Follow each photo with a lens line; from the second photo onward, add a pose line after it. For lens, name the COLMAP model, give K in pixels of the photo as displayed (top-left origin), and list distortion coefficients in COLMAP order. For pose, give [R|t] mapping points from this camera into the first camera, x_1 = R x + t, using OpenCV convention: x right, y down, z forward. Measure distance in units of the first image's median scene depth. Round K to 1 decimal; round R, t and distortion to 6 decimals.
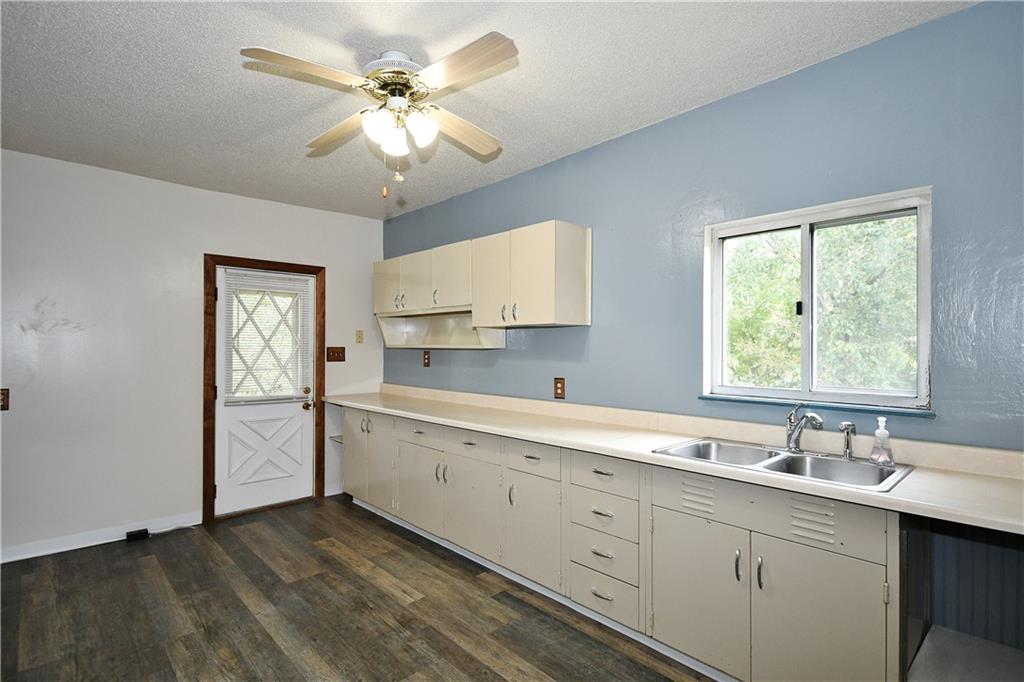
lens RADIAL K [[505.5, 0, 511.1], [0, 505.5, 343.6], [0, 0, 1]] dist [0.001650, 0.000103]
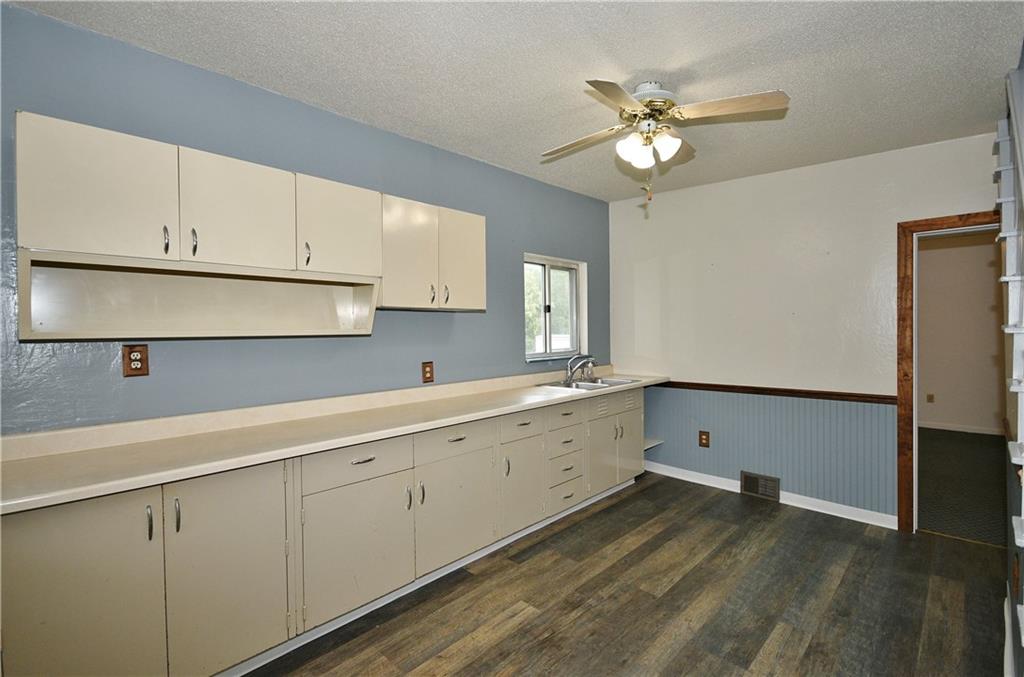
lens RADIAL K [[470.4, 0, 512.0], [0, 470.4, 338.5], [0, 0, 1]] dist [0.018568, -0.016820]
pose [[-0.057506, -0.021843, 0.998106, -0.961422], [0.004527, 0.999745, 0.022140, 0.001556], [-0.998335, 0.005791, -0.057393, 1.002595]]
